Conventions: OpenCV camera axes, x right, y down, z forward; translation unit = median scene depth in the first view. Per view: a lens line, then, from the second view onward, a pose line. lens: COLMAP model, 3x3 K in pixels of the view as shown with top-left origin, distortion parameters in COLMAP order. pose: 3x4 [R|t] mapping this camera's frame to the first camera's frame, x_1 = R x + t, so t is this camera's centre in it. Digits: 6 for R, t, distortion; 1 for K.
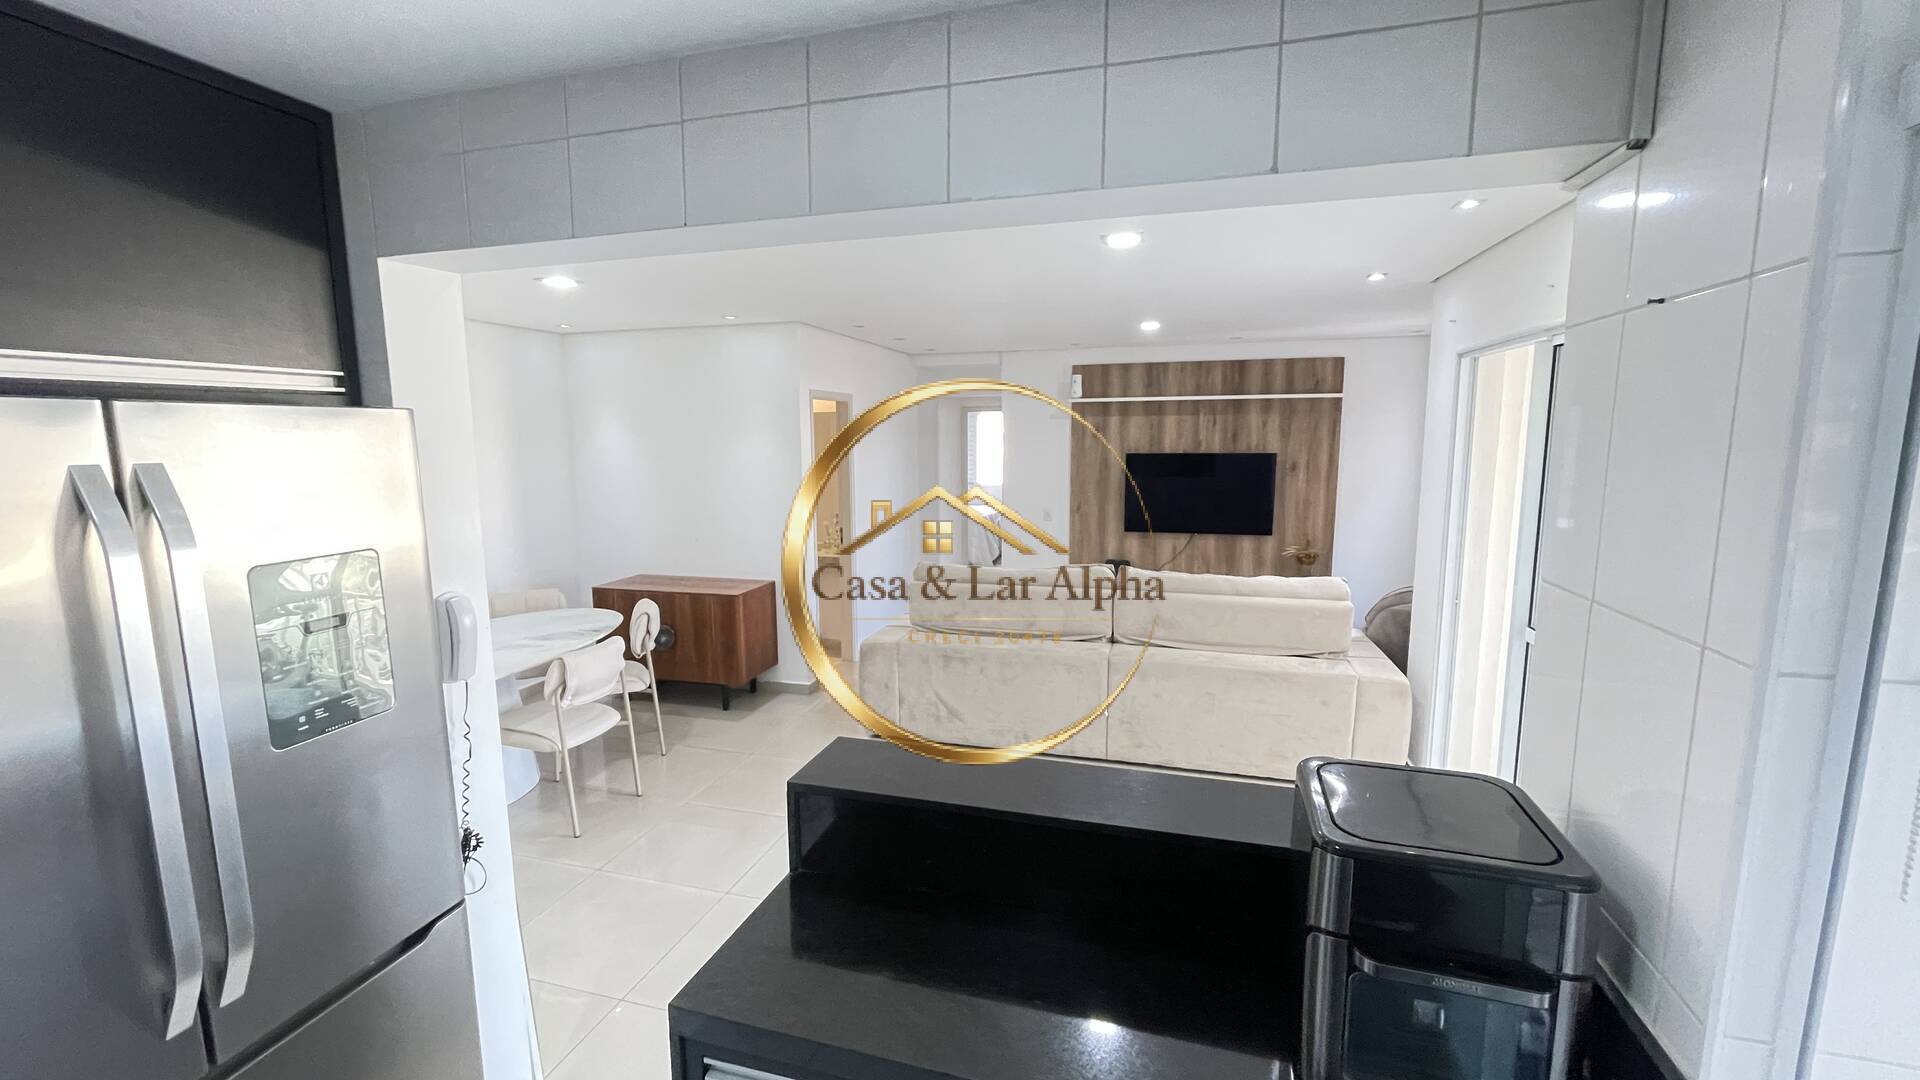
lens RADIAL K [[772.1, 0, 958.4], [0, 772.1, 536.5], [0, 0, 1]] dist [-0.004047, 0.000908]
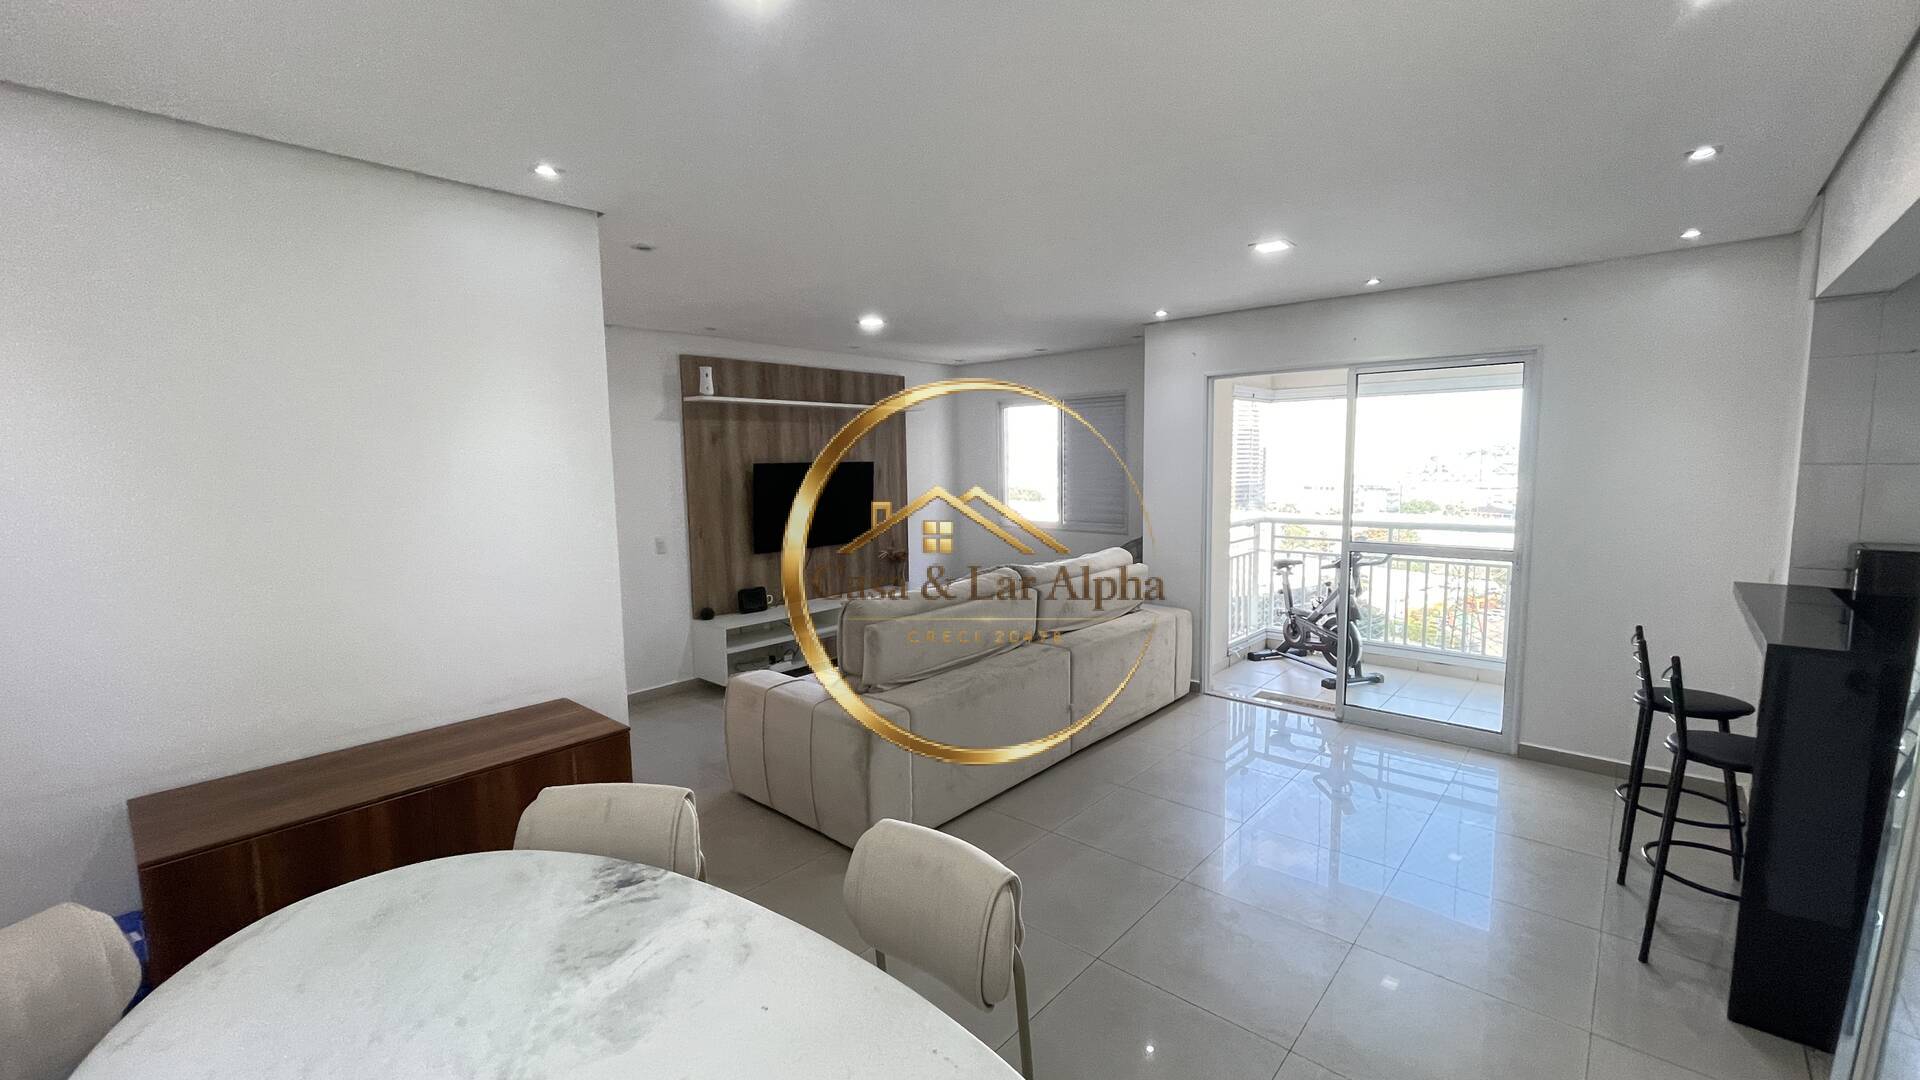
lens RADIAL K [[772.1, 0, 955.9], [0, 772.1, 547.0], [0, 0, 1]] dist [-0.004047, 0.000908]
pose [[0.427606, -0.105185, 0.897825, -0.489935], [0.133316, 0.989685, 0.052453, -0.031540], [-0.894081, 0.097265, 0.437218, 0.443462]]
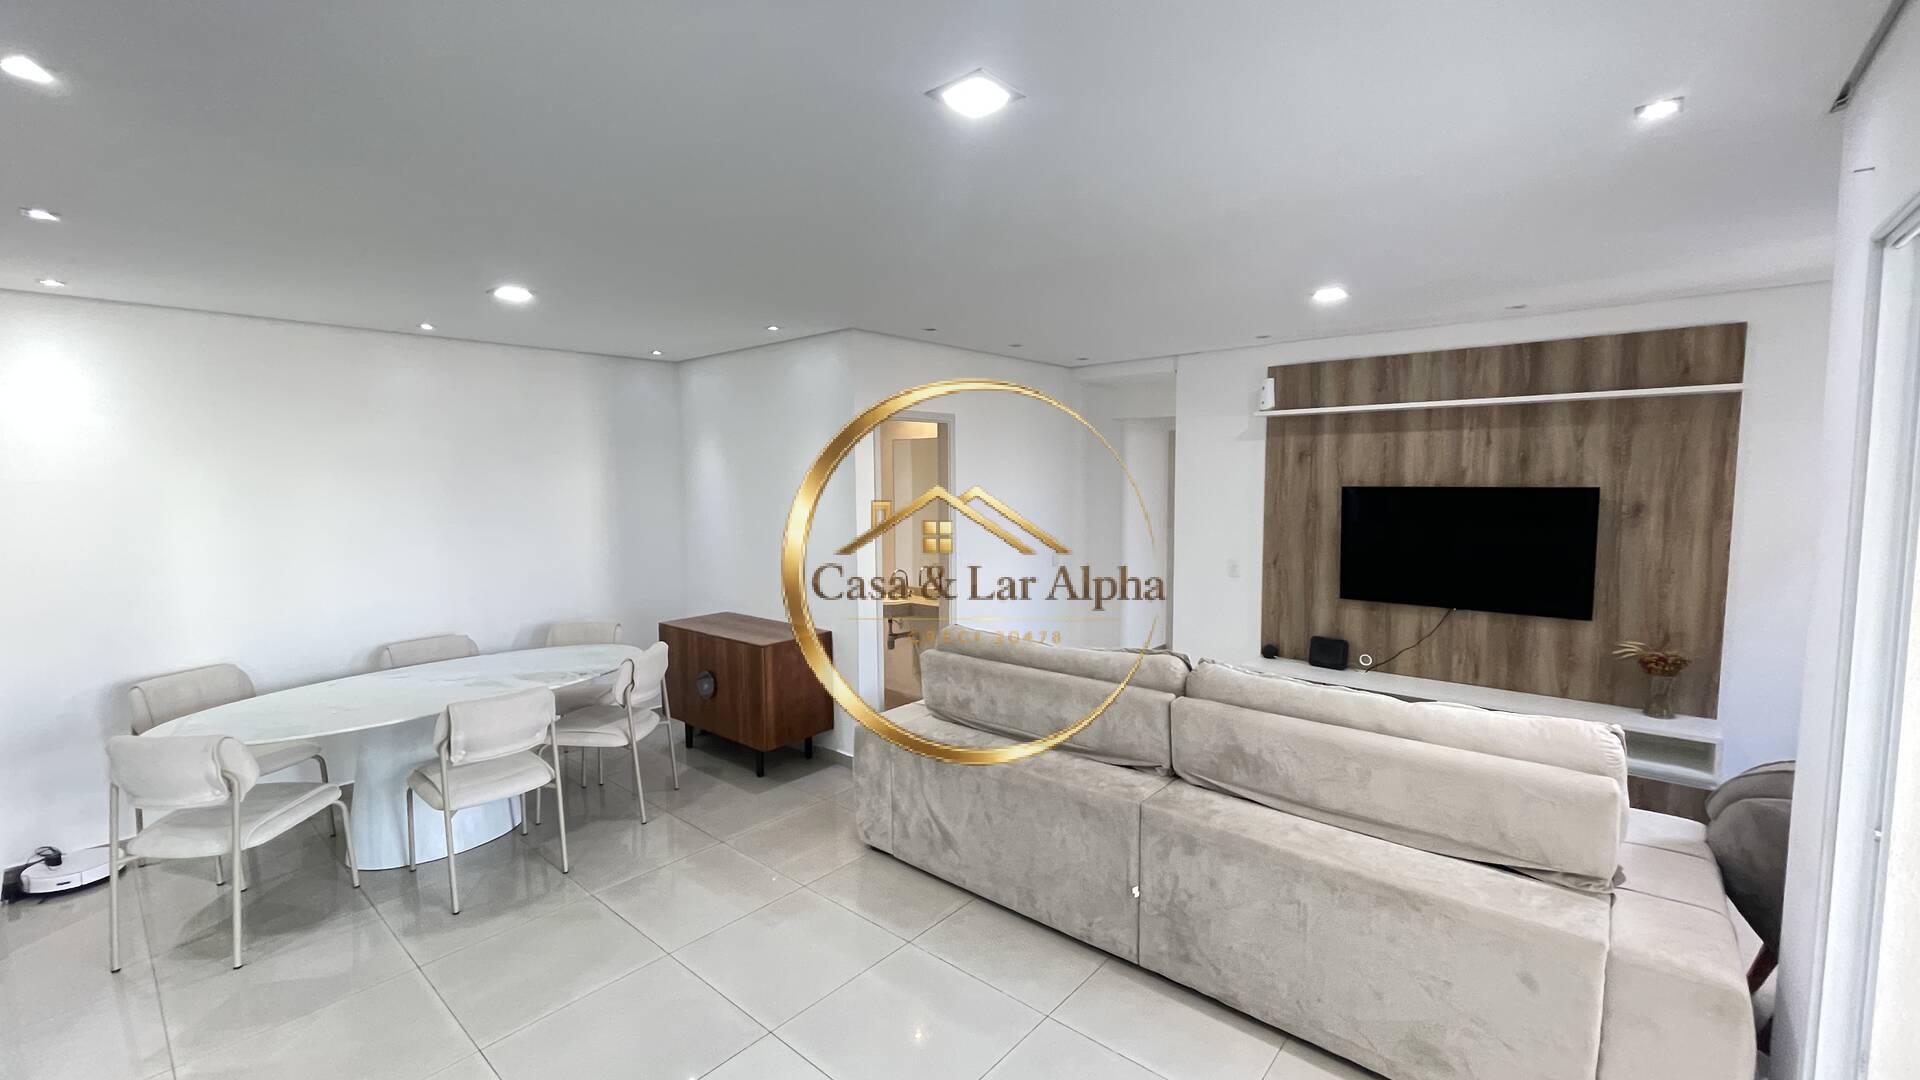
lens RADIAL K [[772.1, 0, 962.5], [0, 772.1, 536.1], [0, 0, 1]] dist [-0.004047, 0.000908]
pose [[0.906702, 0.032251, -0.420537, 0.208587], [-0.052313, 0.997972, -0.036255, -0.020245], [0.418515, 0.054872, 0.906551, 0.232785]]
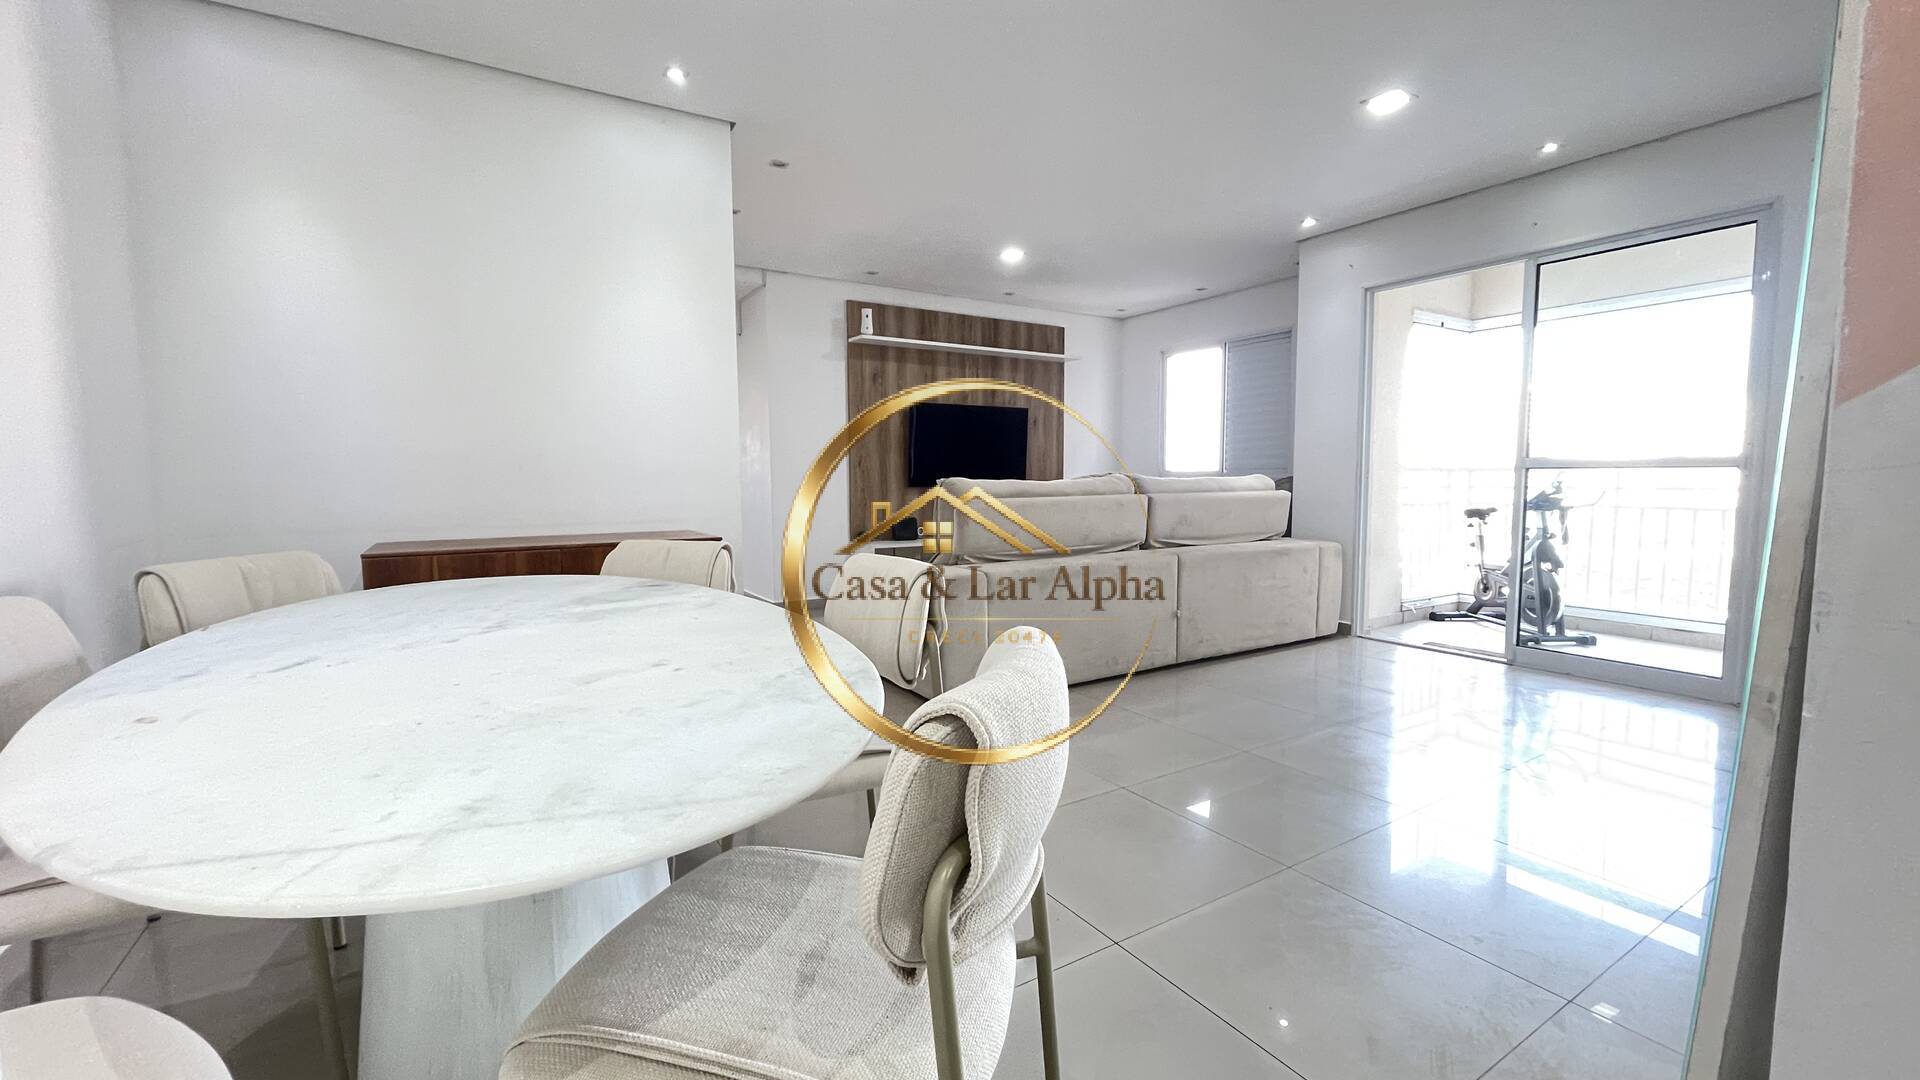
lens RADIAL K [[772.1, 0, 957.6], [0, 772.1, 549.3], [0, 0, 1]] dist [-0.004047, 0.000908]
pose [[0.662080, -0.072061, 0.745961, -0.472127], [0.103292, 0.994641, 0.004406, 0.074954], [-0.742281, 0.074135, 0.665975, 0.359509]]
